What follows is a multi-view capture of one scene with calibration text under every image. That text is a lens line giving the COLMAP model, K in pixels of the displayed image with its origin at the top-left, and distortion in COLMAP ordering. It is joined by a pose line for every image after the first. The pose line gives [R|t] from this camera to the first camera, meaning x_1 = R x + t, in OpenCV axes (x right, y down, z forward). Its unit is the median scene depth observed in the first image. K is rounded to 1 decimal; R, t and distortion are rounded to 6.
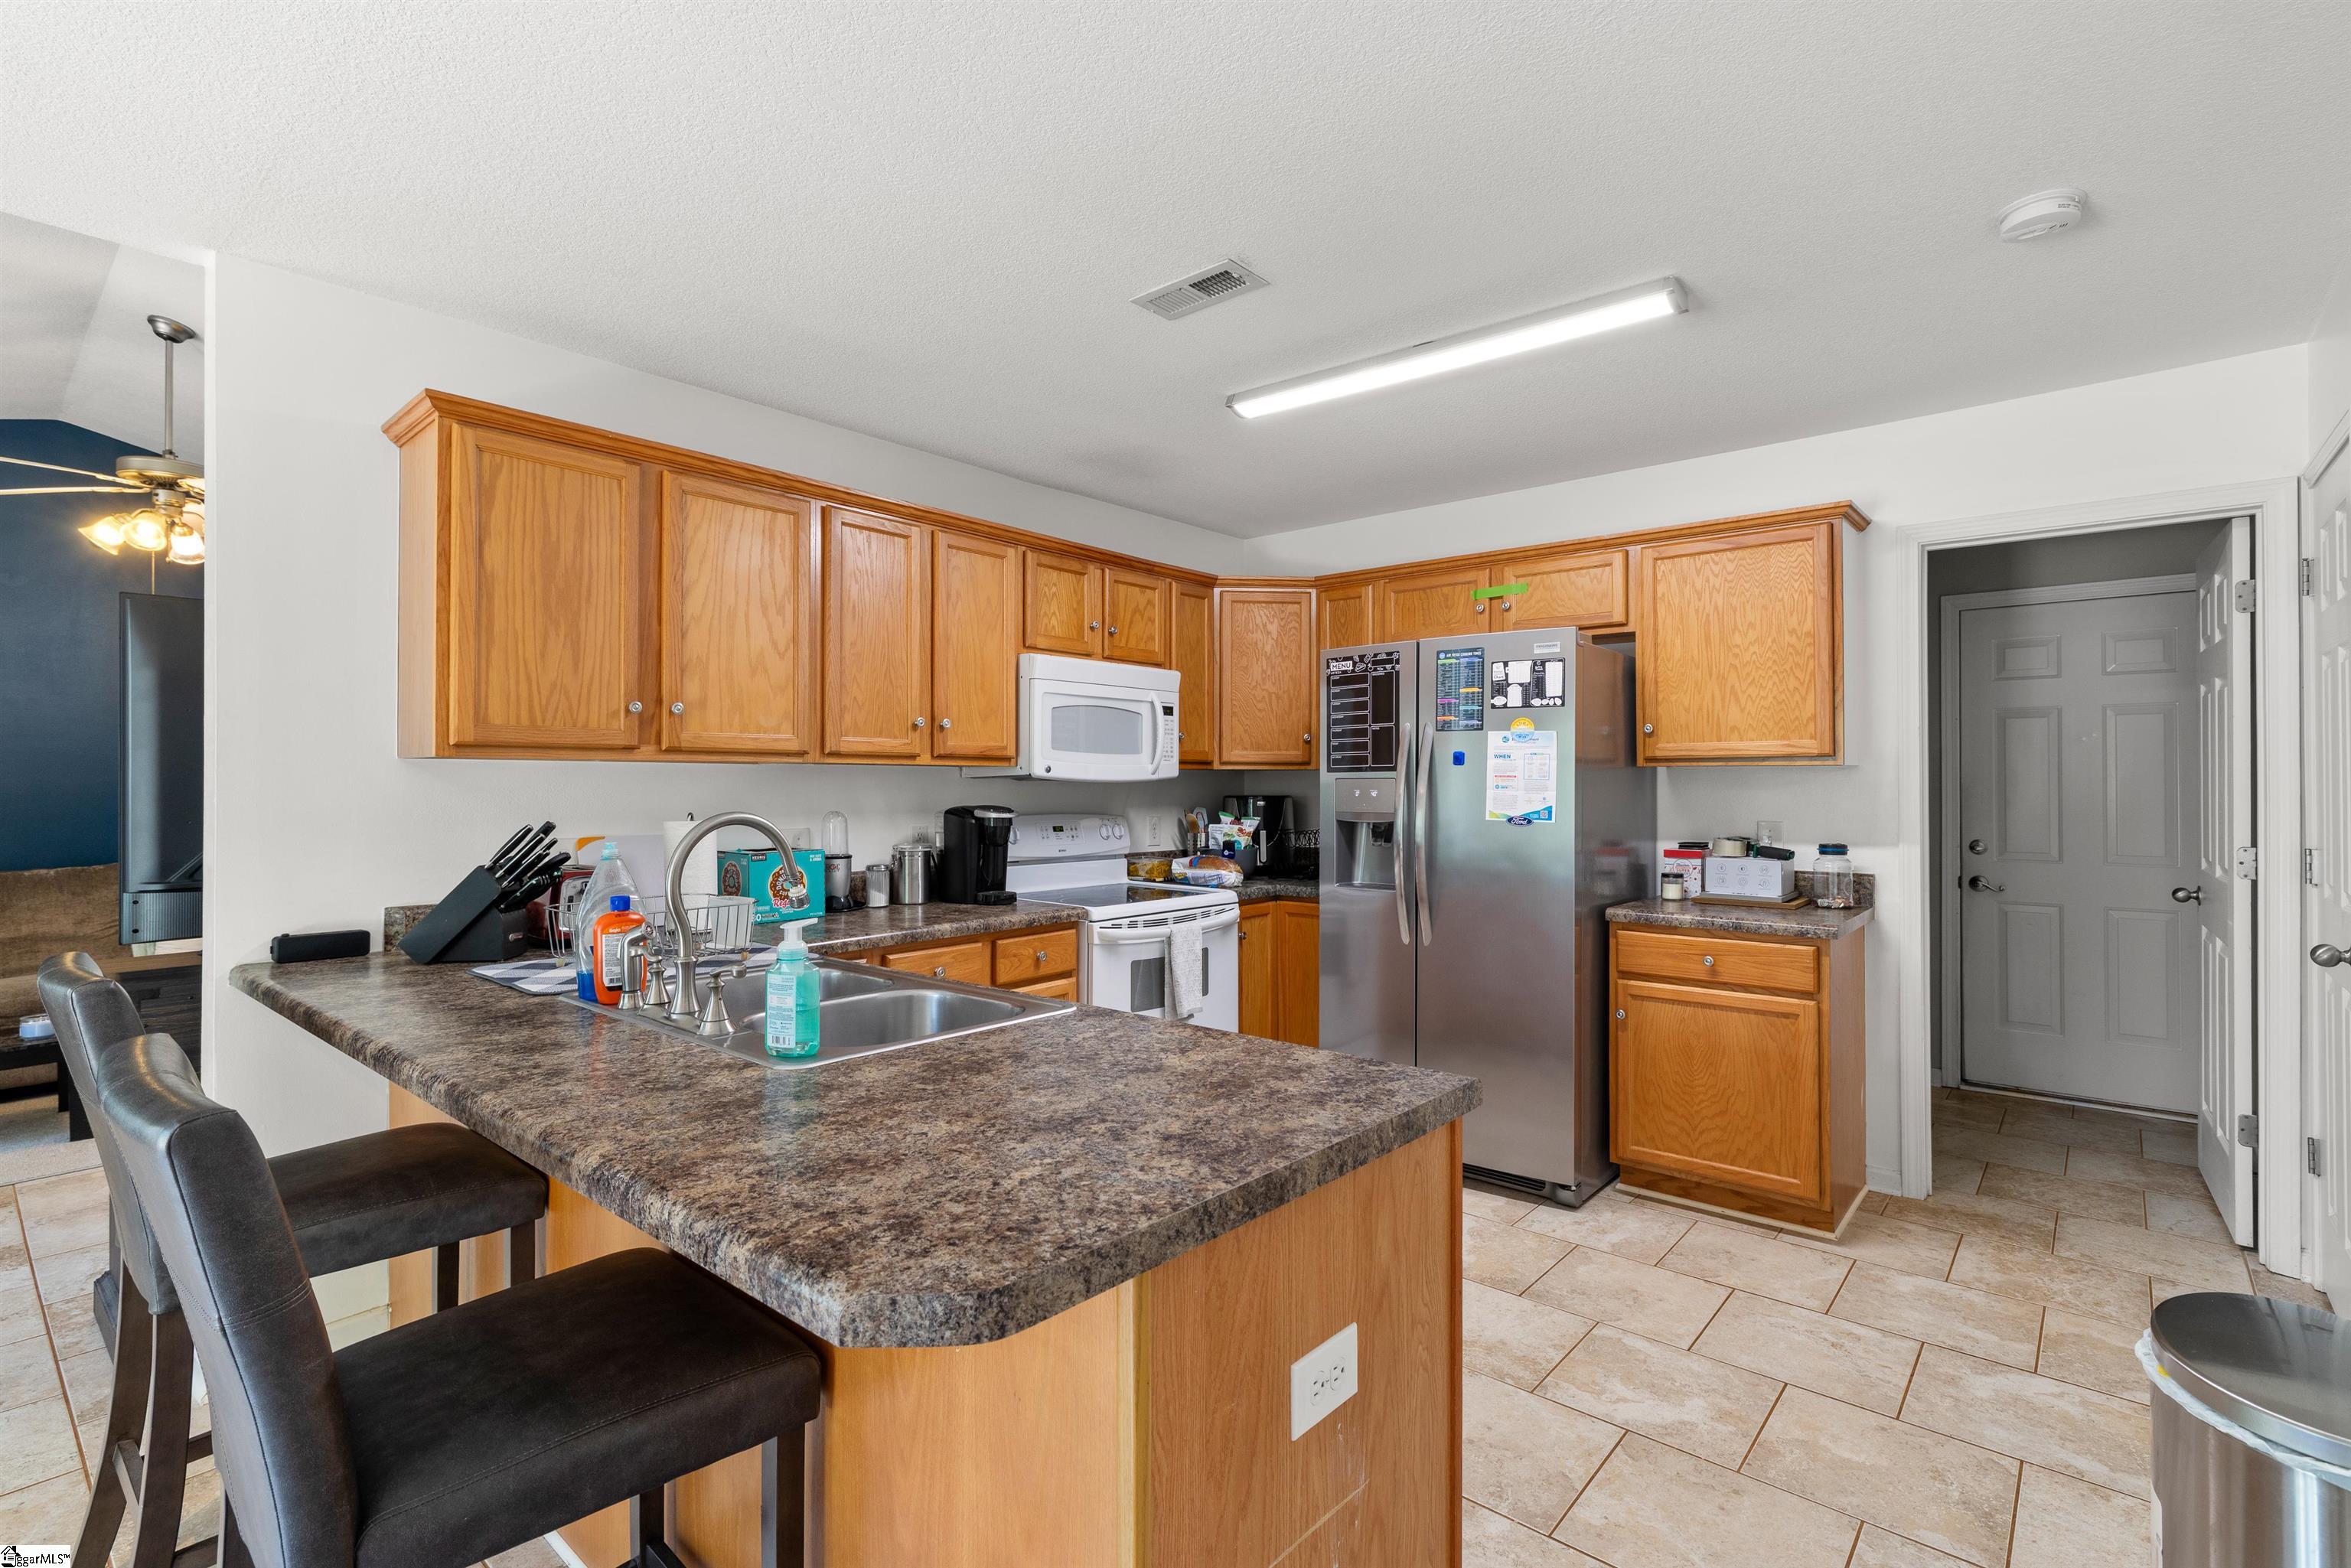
lens RADIAL K [[1077.6, 0, 1154.9], [0, 1077.6, 779.3], [0, 0, 1]] dist [-0.000759, -0.000005]
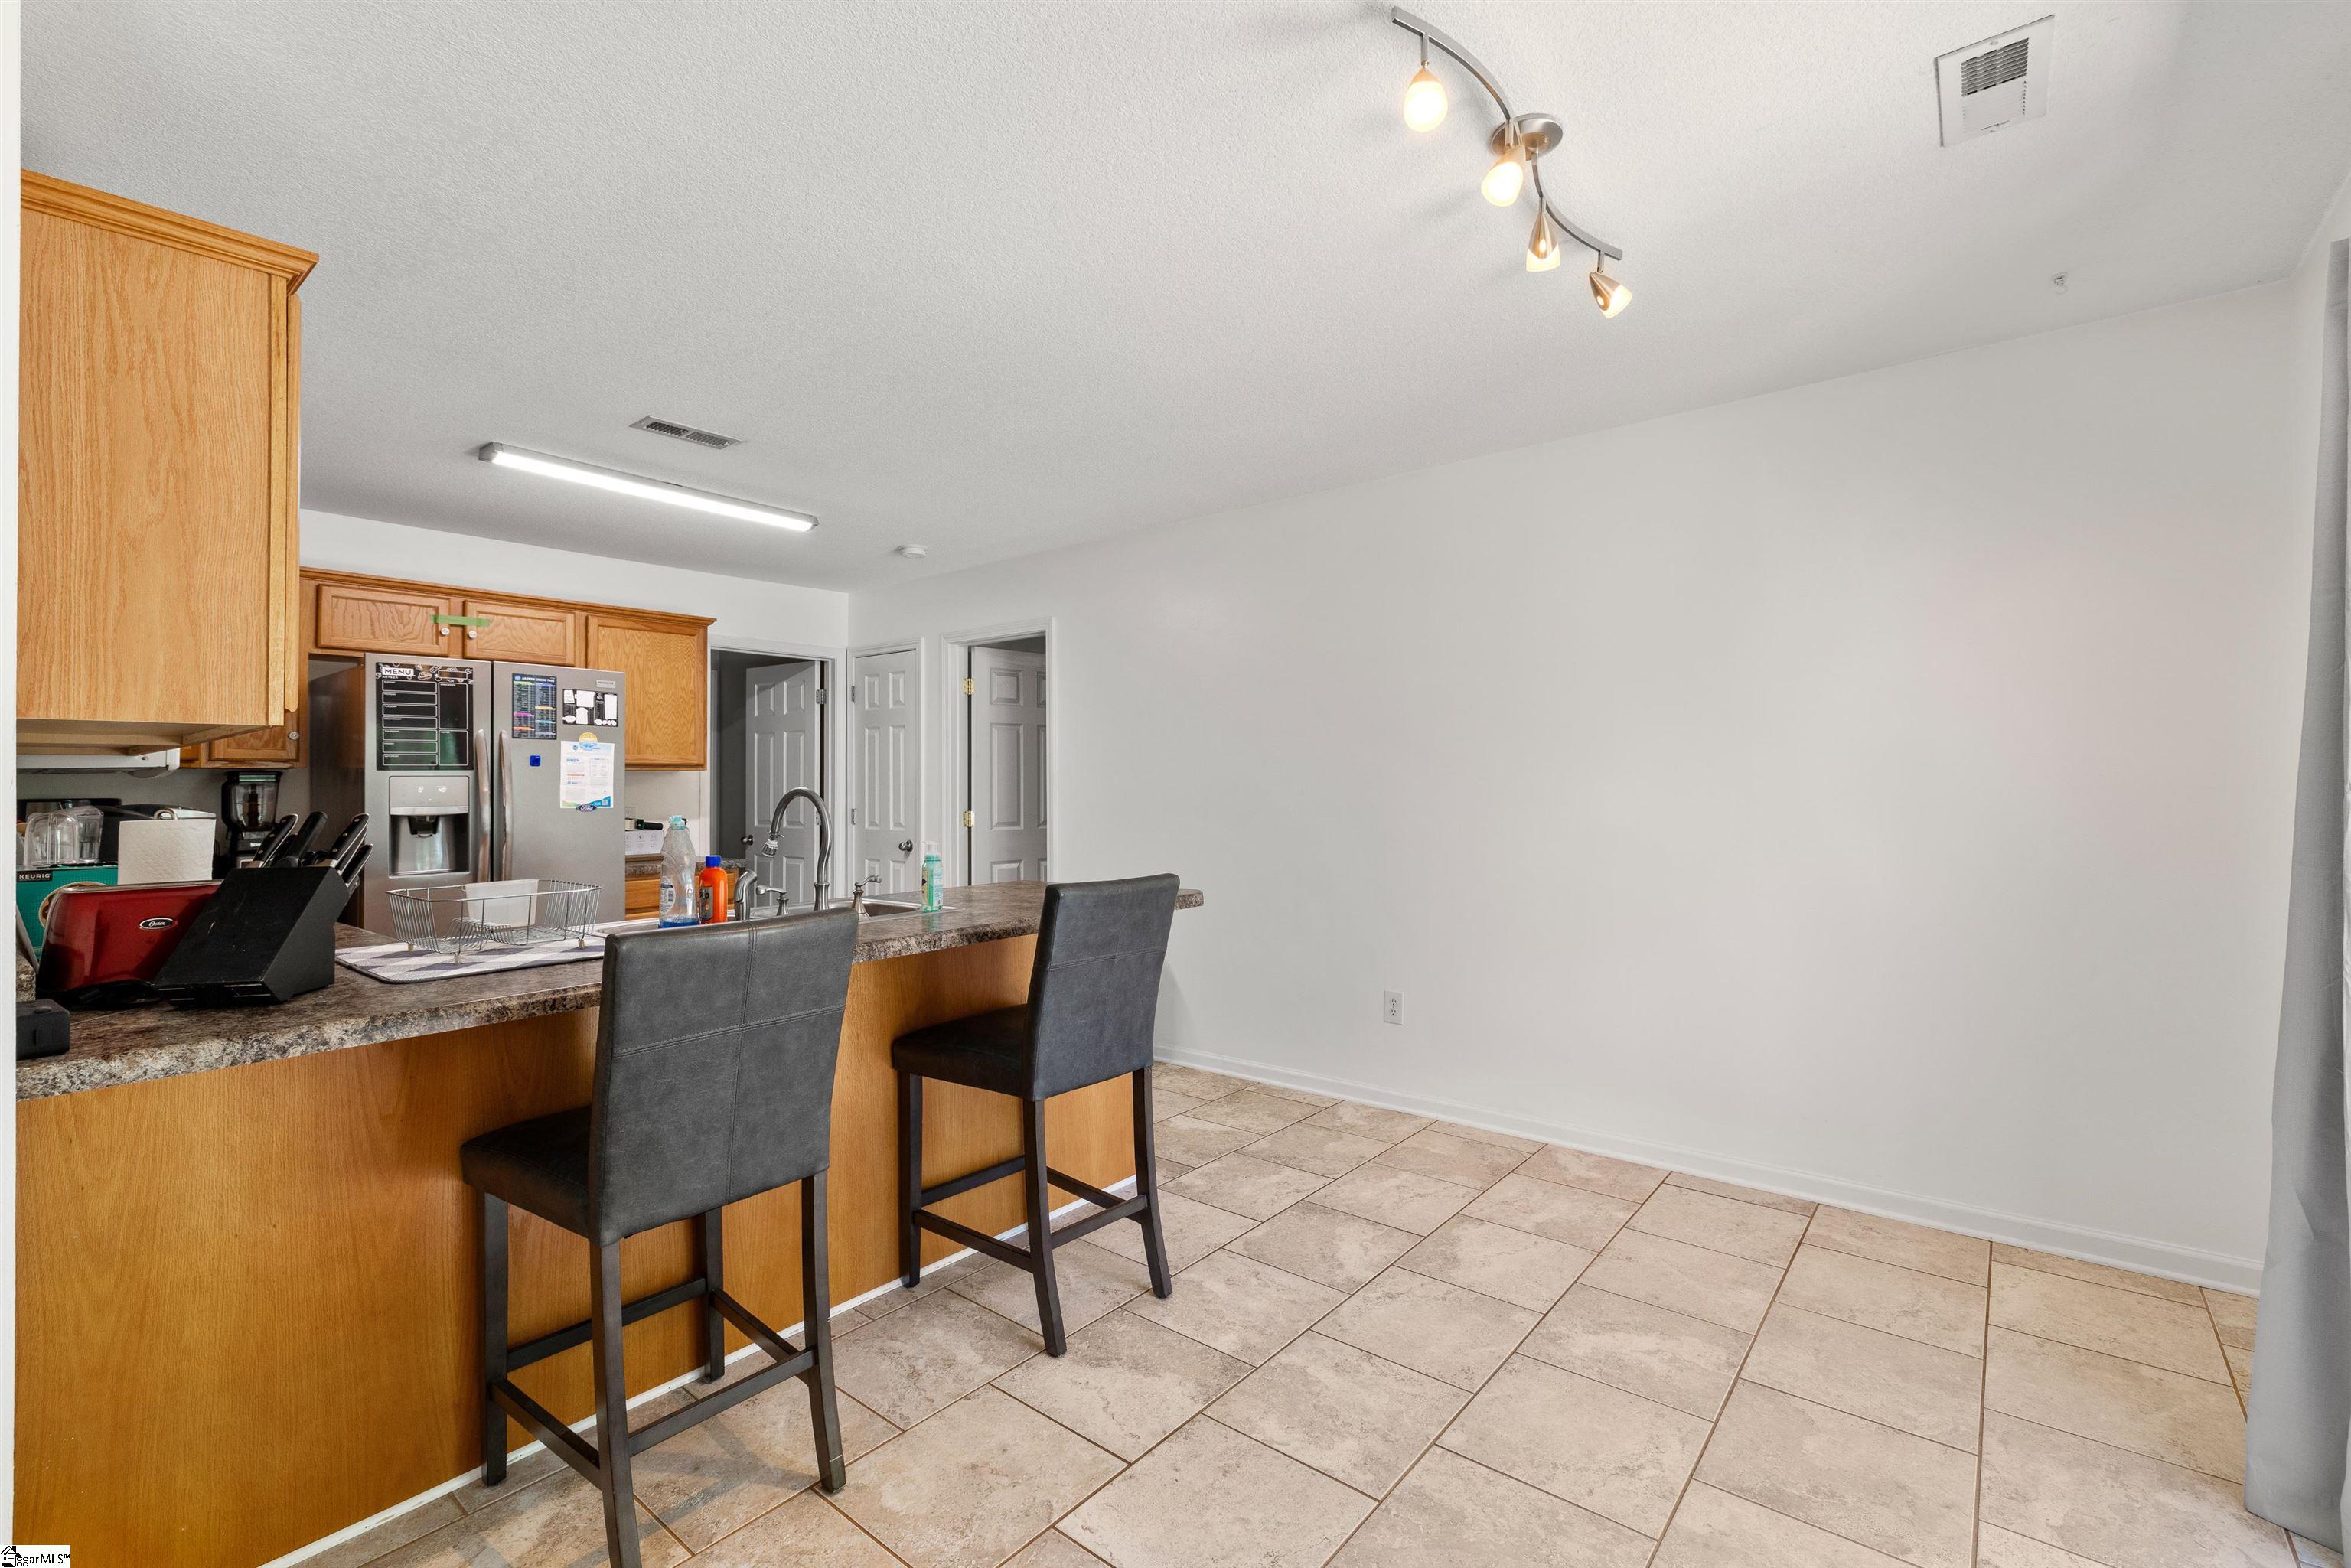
lens RADIAL K [[1042.0, 0, 1182.0], [0, 1042.0, 786.7], [0, 0, 1]] dist [0.002616, 0.000911]
pose [[-0.027871, 0.000703, 0.999611, -0.926190], [0.007926, 0.999968, -0.000482, 0.017030], [-0.999580, 0.007910, -0.027876, 0.256954]]
